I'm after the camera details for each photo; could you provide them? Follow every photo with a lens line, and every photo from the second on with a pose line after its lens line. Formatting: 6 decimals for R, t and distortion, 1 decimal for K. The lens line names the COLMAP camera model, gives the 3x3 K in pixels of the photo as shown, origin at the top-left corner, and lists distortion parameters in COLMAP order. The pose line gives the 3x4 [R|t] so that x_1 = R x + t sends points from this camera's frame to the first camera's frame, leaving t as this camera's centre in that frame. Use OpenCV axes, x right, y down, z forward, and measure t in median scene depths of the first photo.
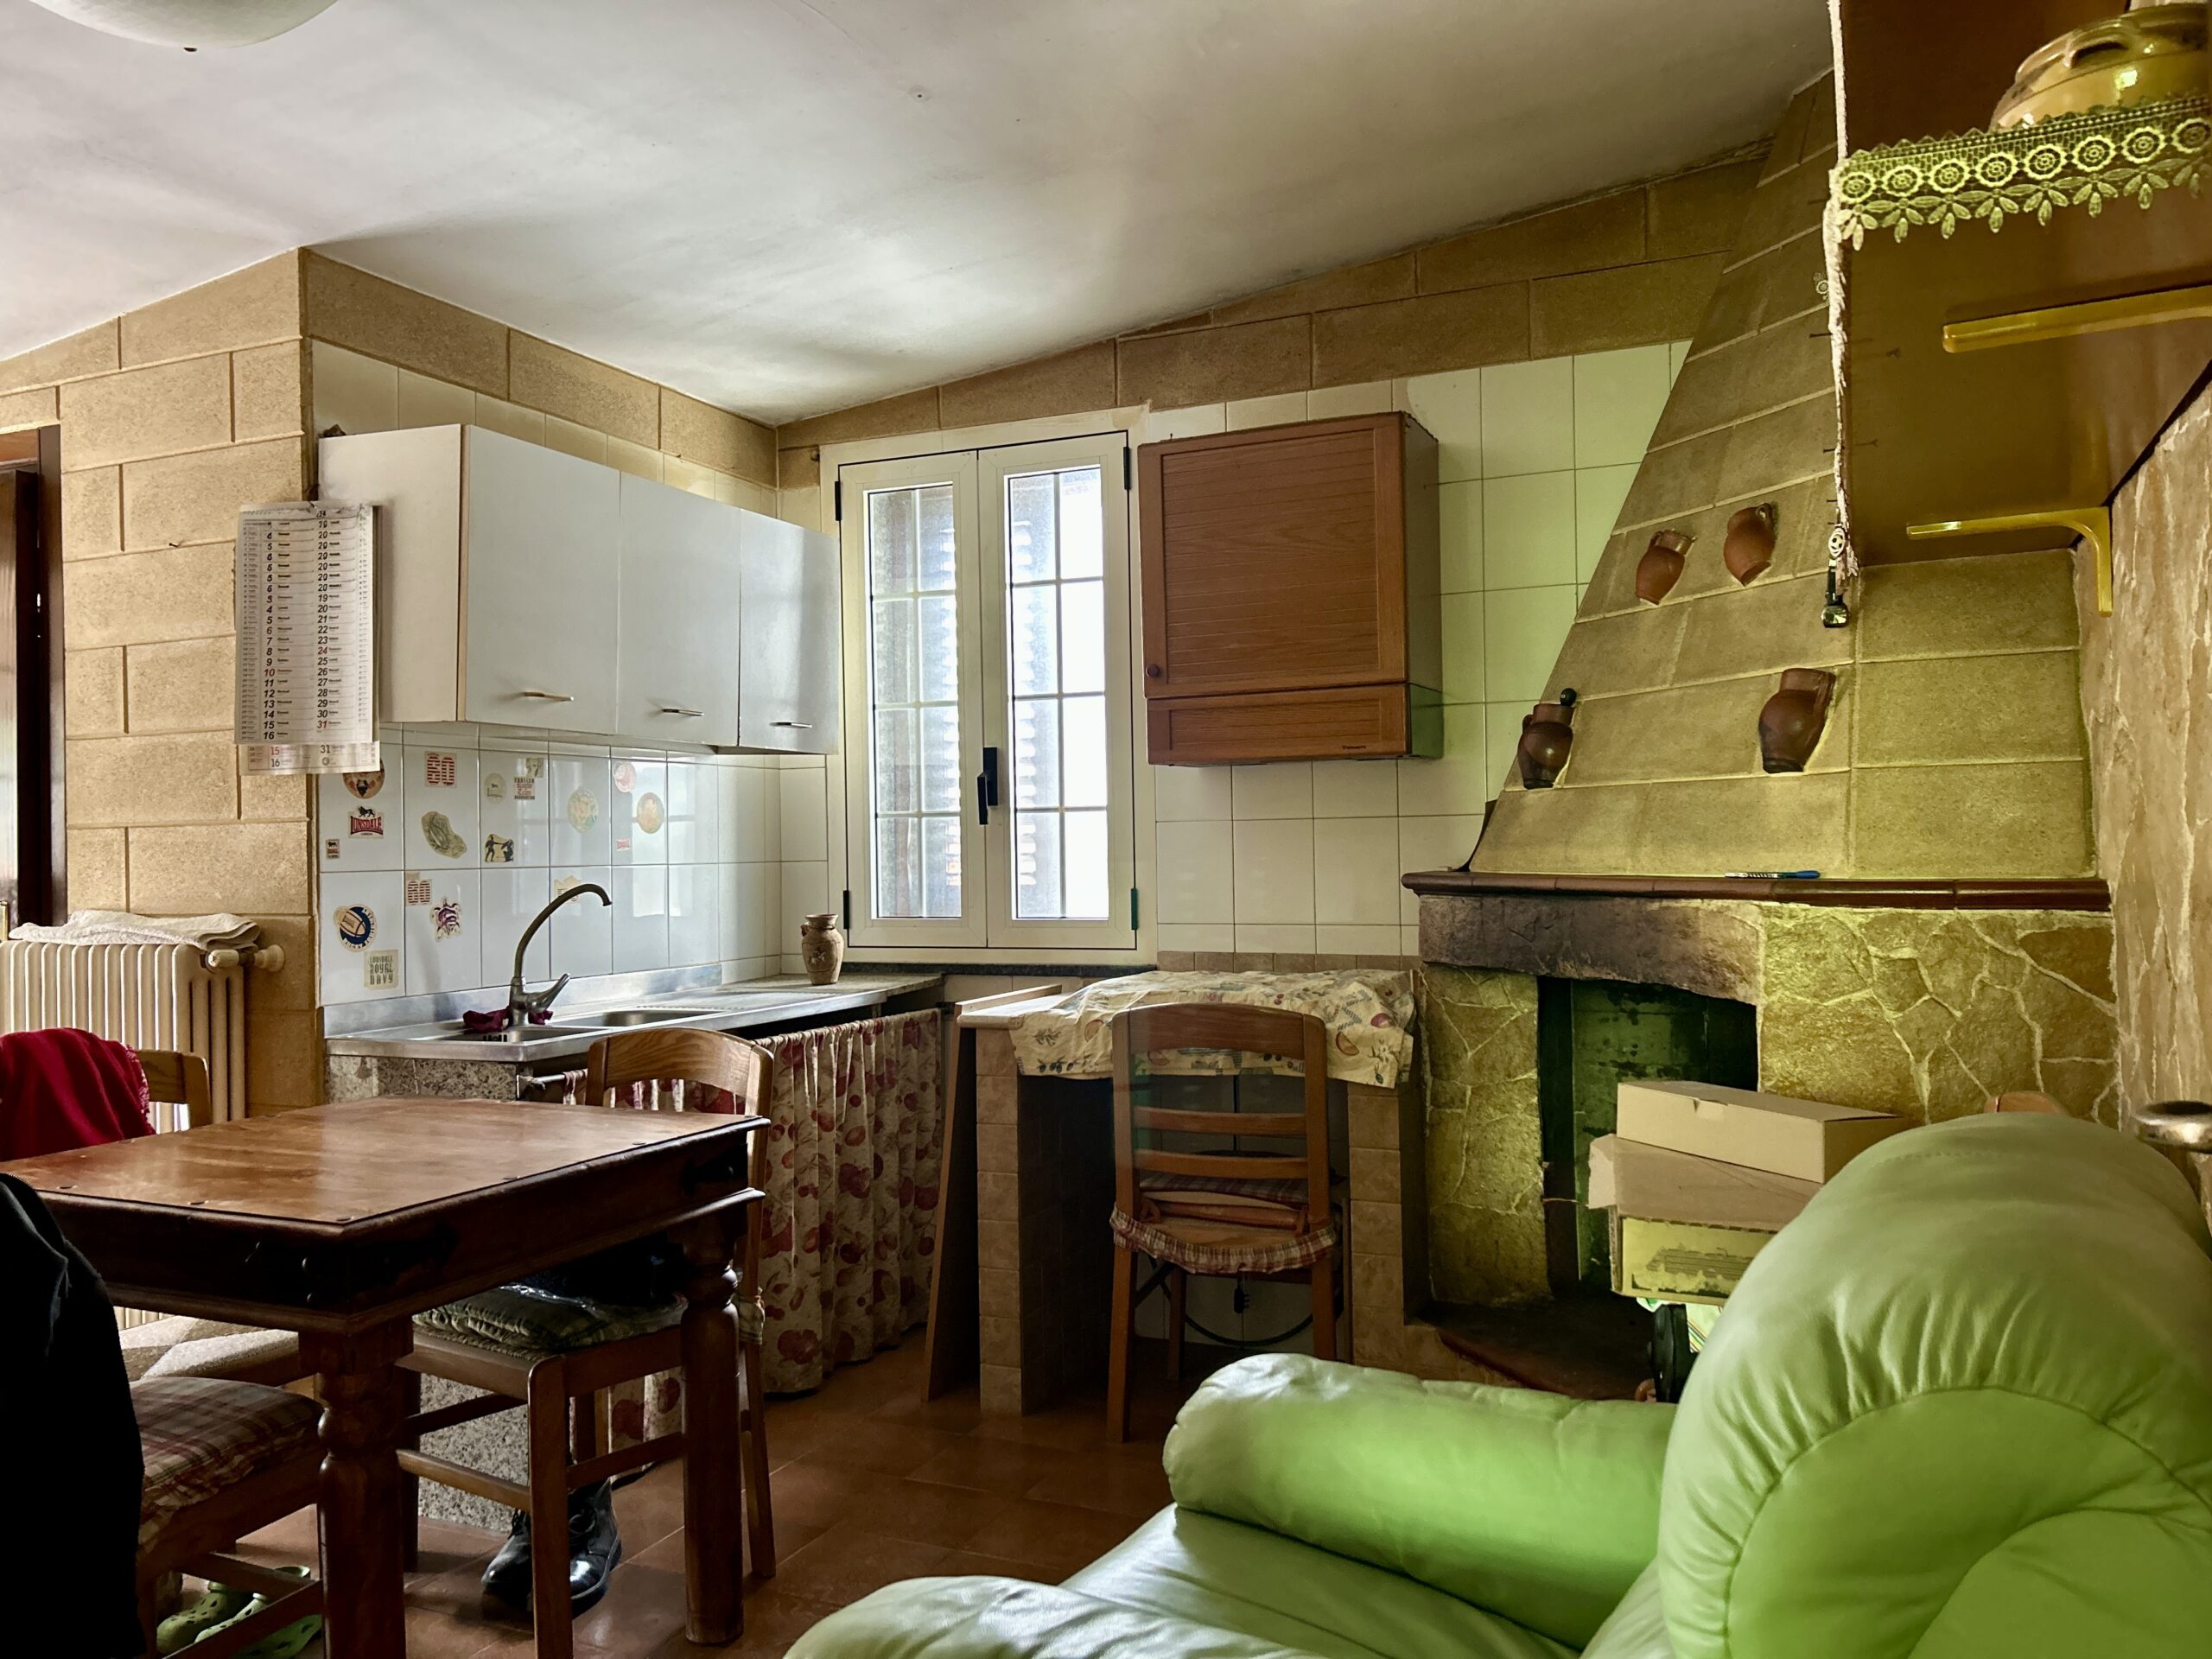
lens RADIAL K [[1638.6, 0, 1116.3], [0, 1638.6, 827.5], [0, 0, 1]] dist [0.047177, -0.053713]
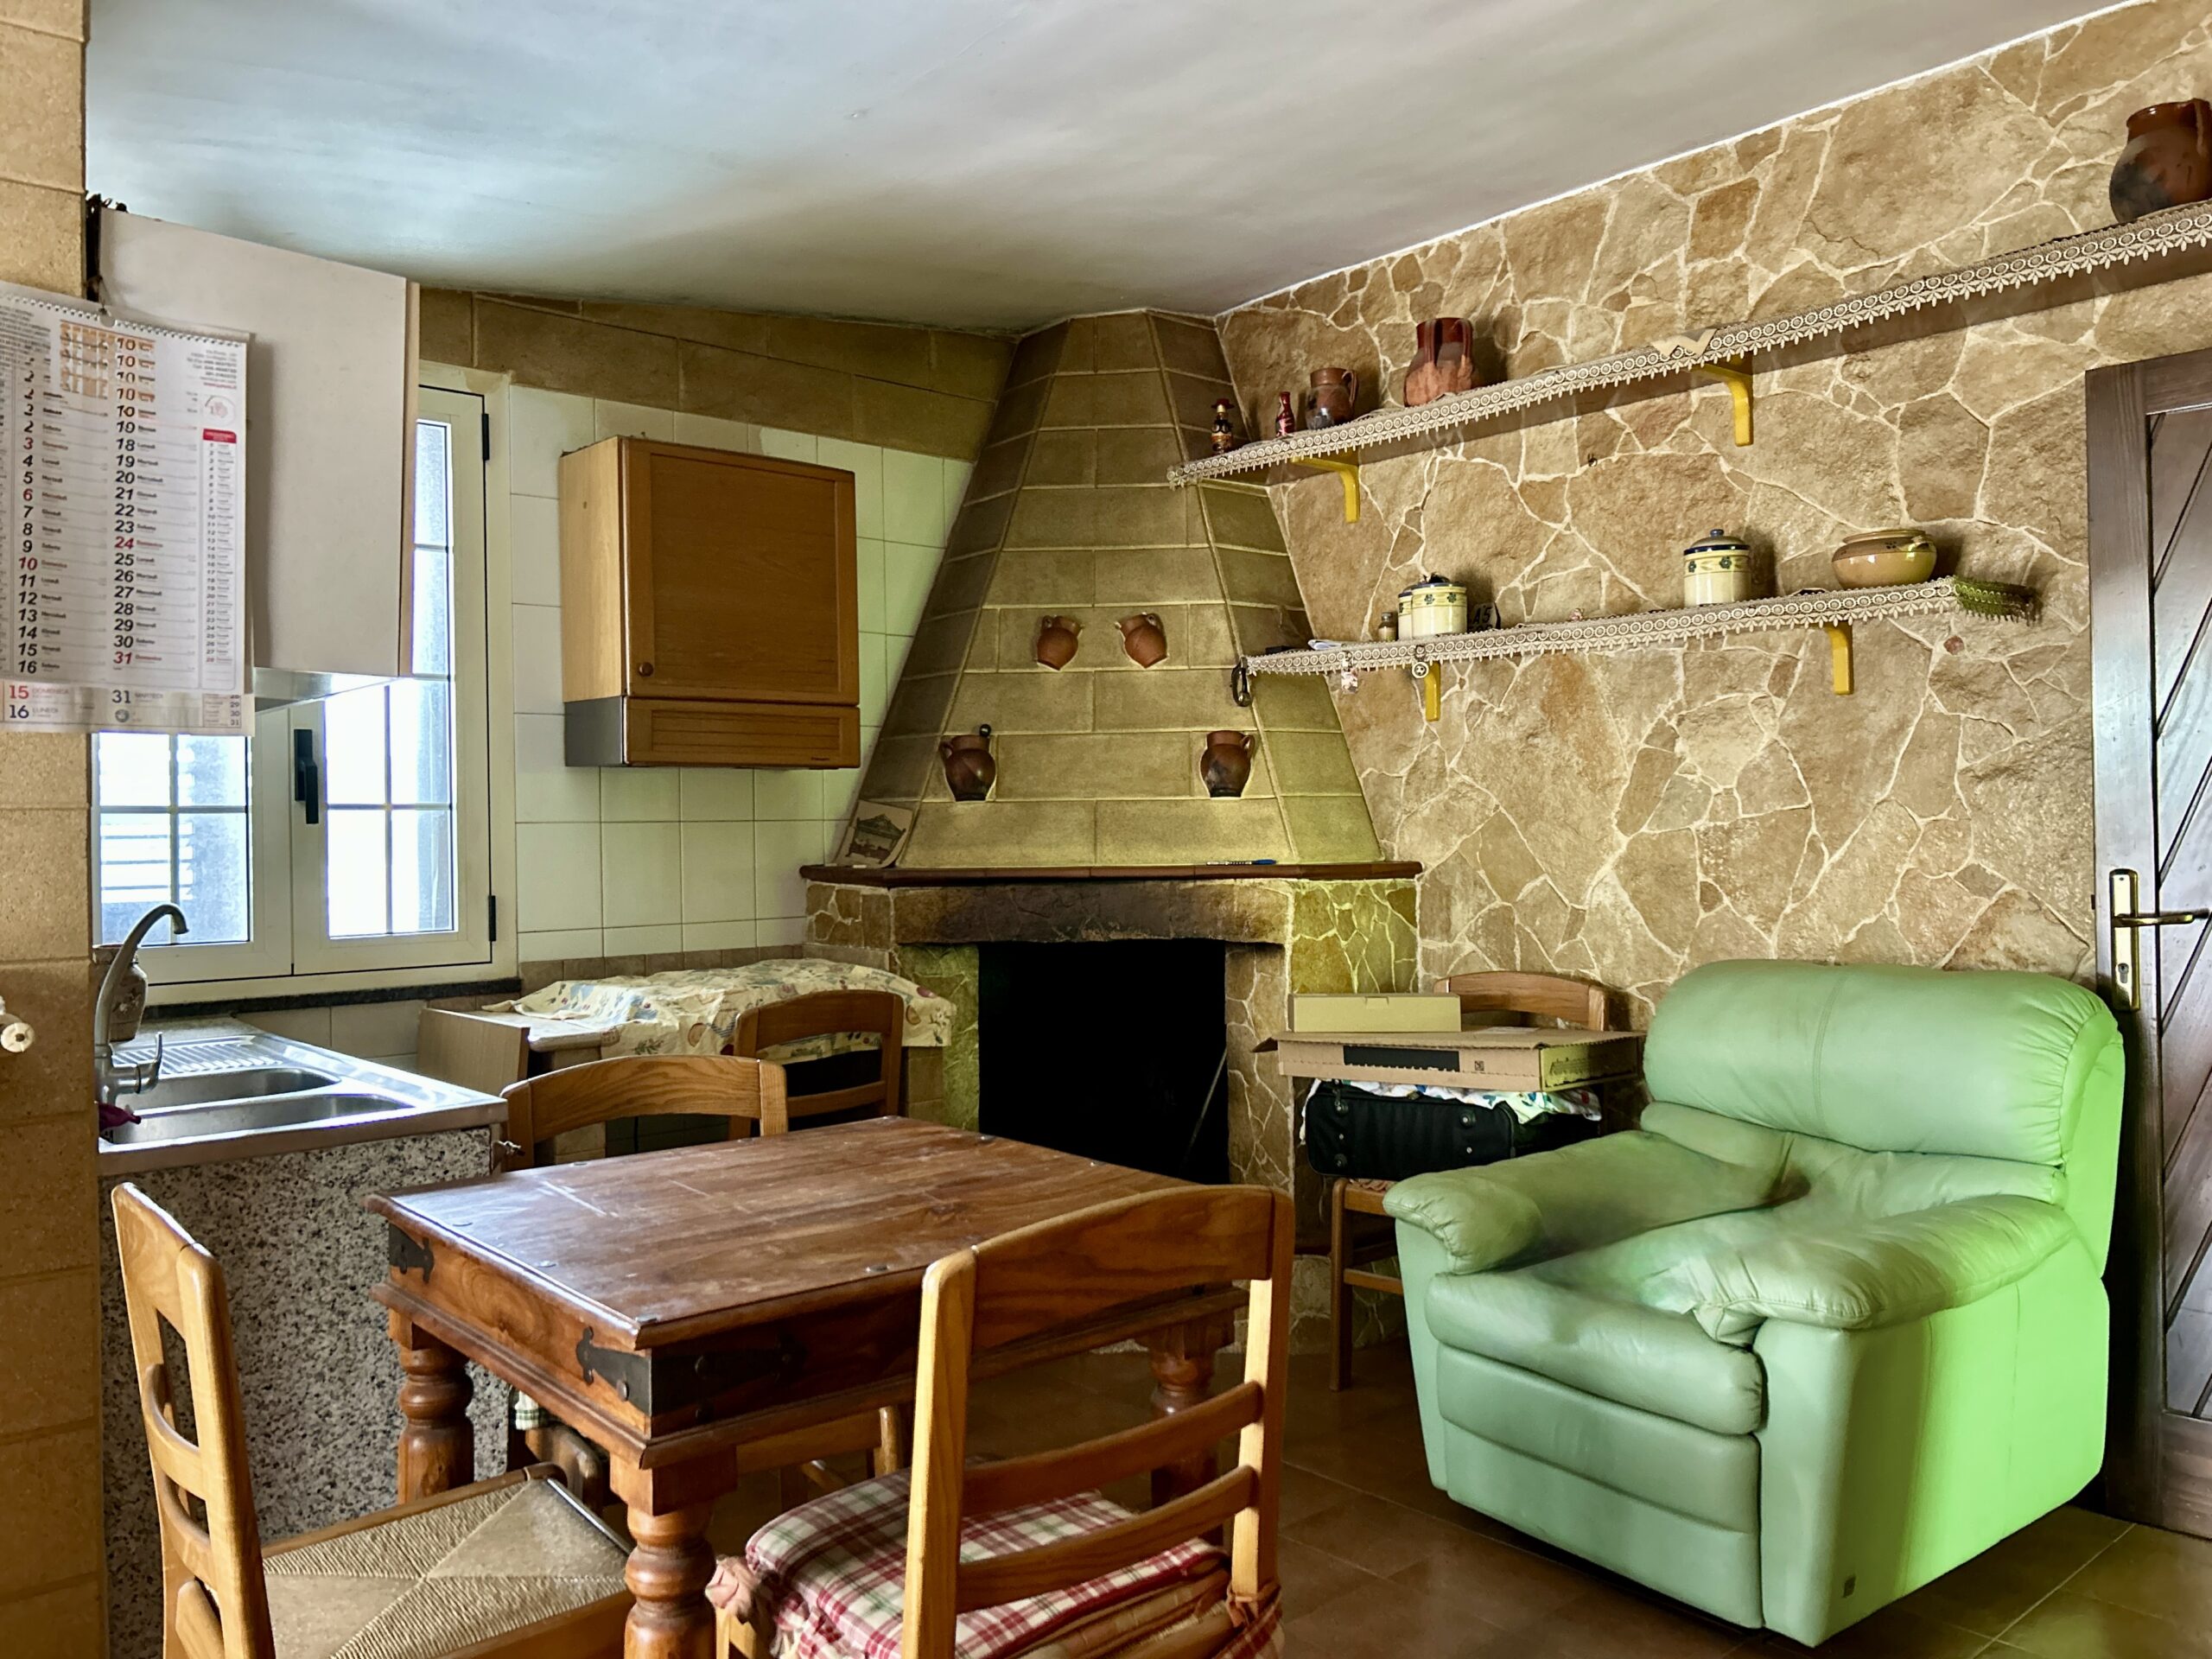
lens RADIAL K [[1647.4, 0, 1116.2], [0, 1647.4, 819.6], [0, 0, 1]] dist [0.049488, -0.054800]
pose [[0.424029, 0.012774, 0.905559, -0.896313], [-0.003509, 0.999916, -0.012462, 0.006550], [-0.905642, 0.002106, 0.424038, 0.378608]]
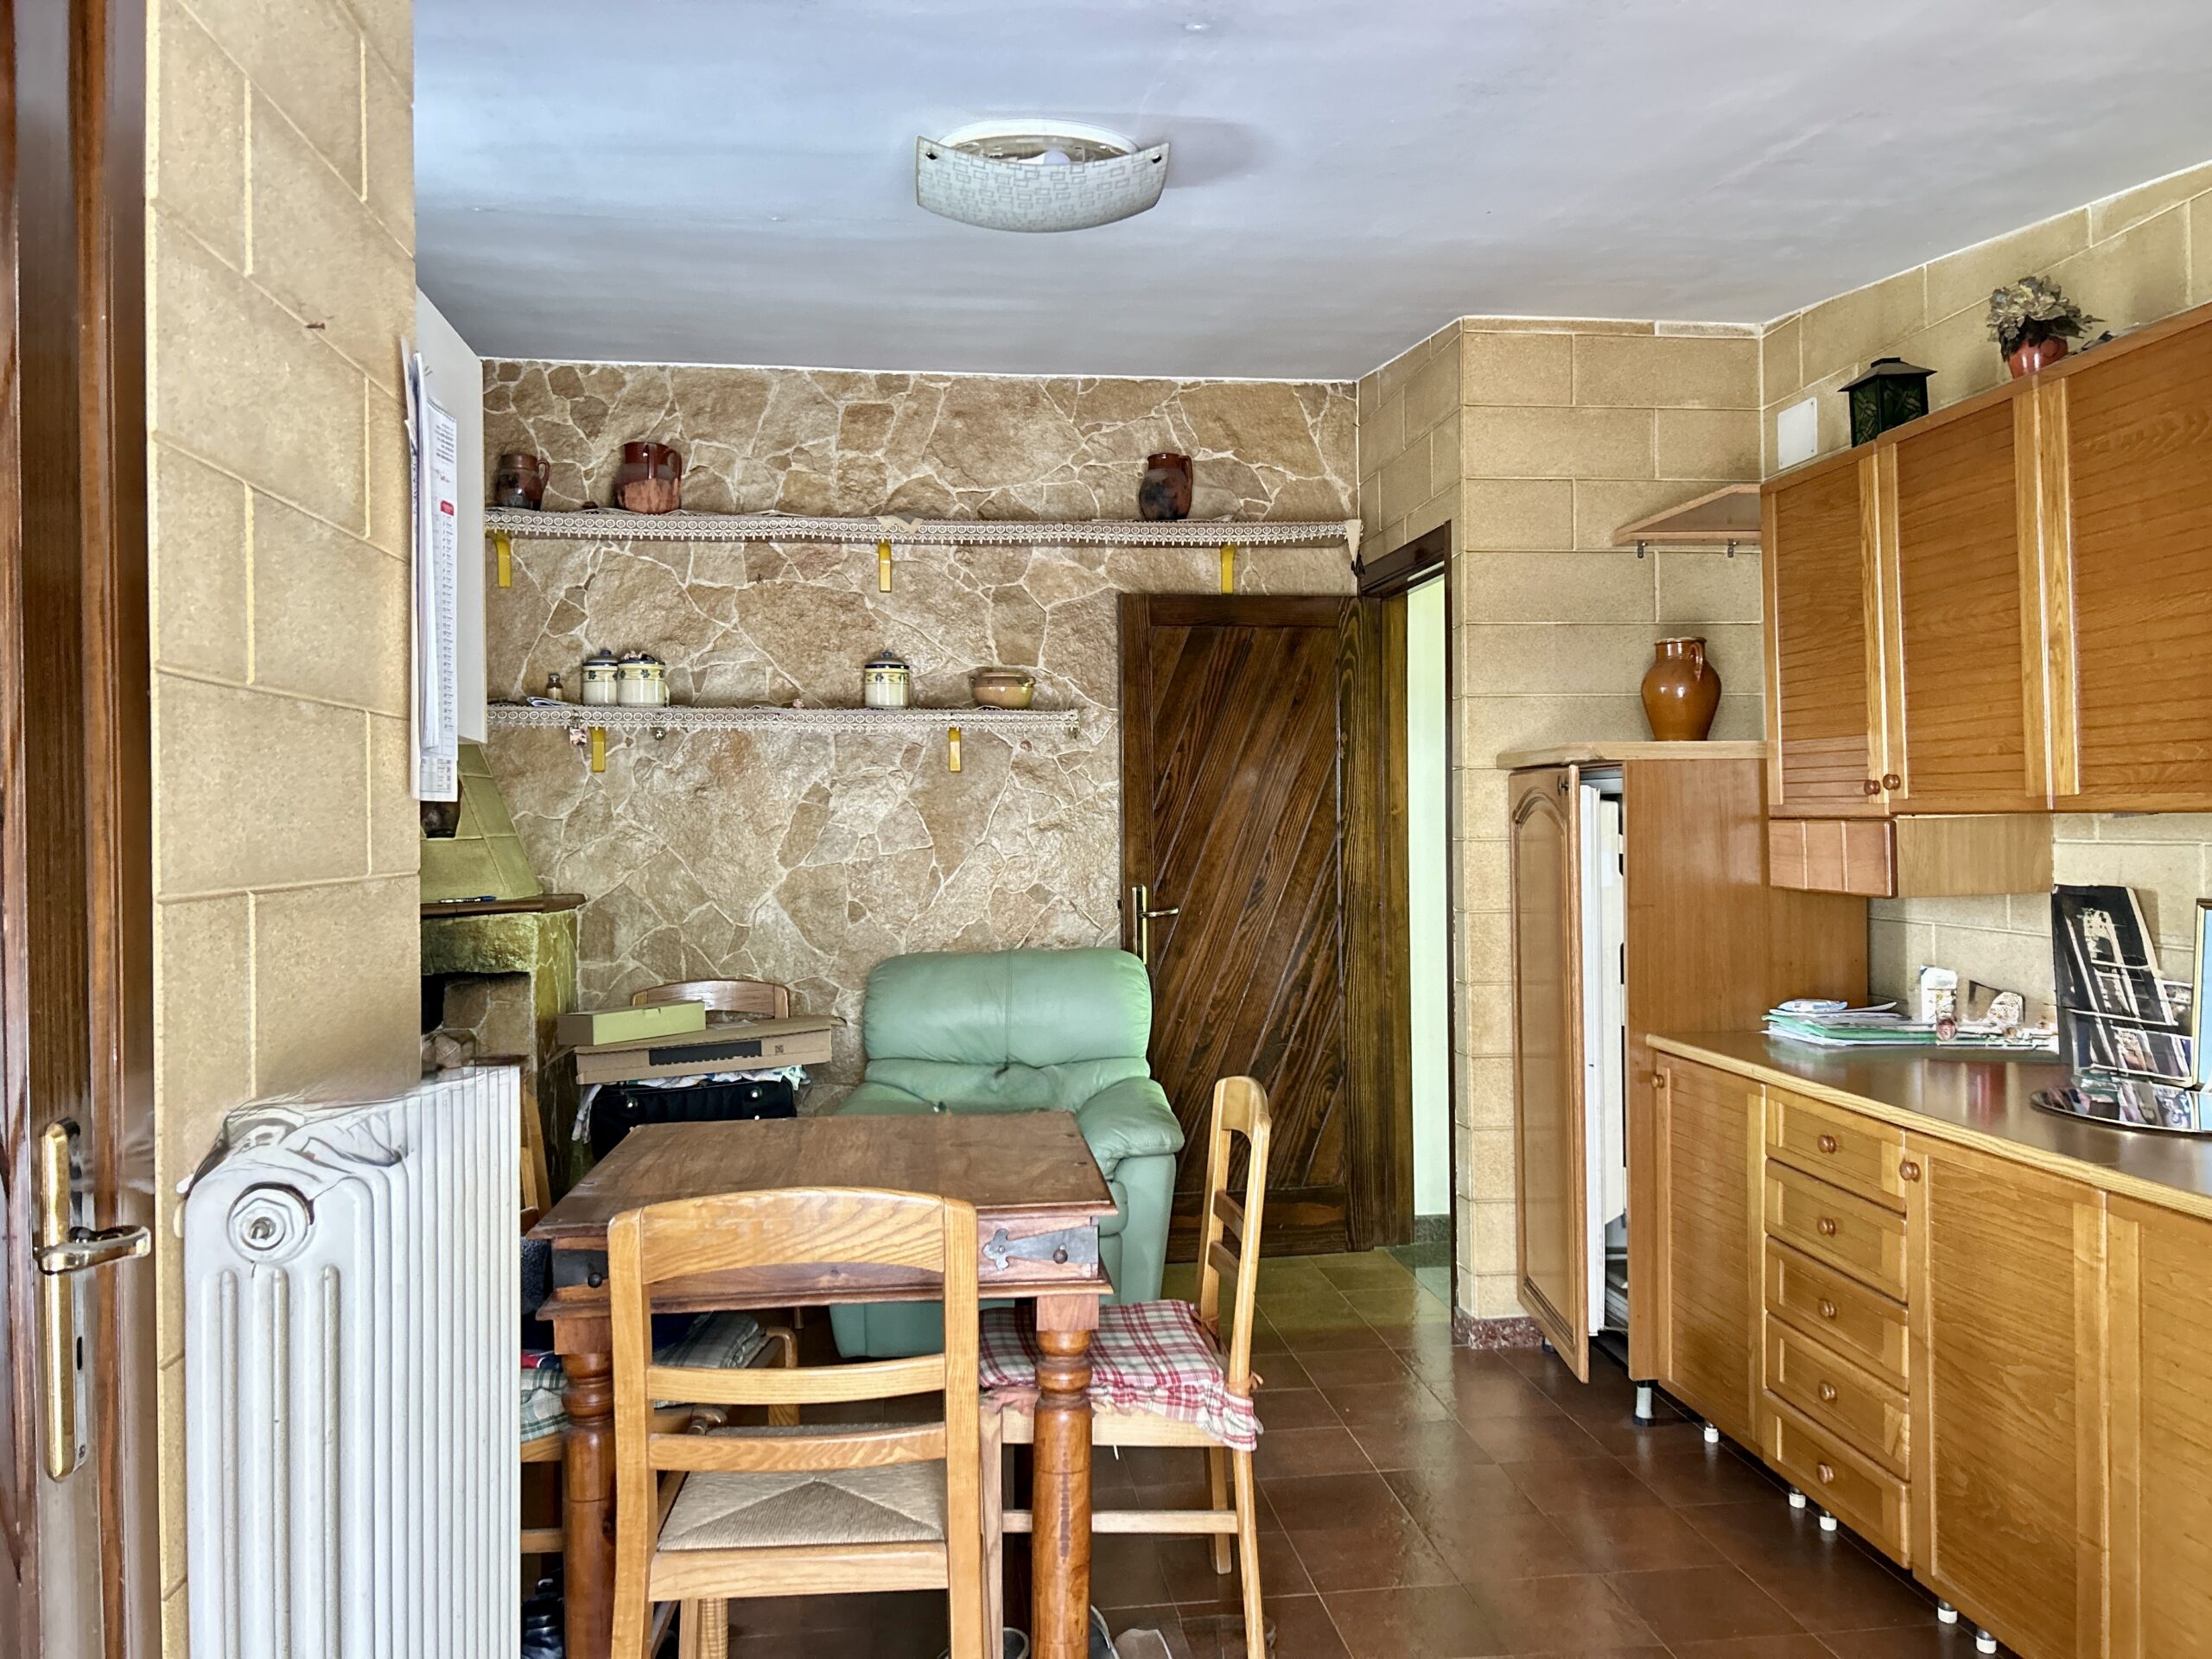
lens RADIAL K [[1638.4, 0, 1106.0], [0, 1638.4, 829.5], [0, 0, 1]] dist [0.132193, -0.501279]
pose [[-0.515547, 0.016599, 0.856701, -1.159586], [0.009082, 0.999862, -0.013907, -0.011186], [-0.856813, 0.000611, -0.515626, 1.107450]]
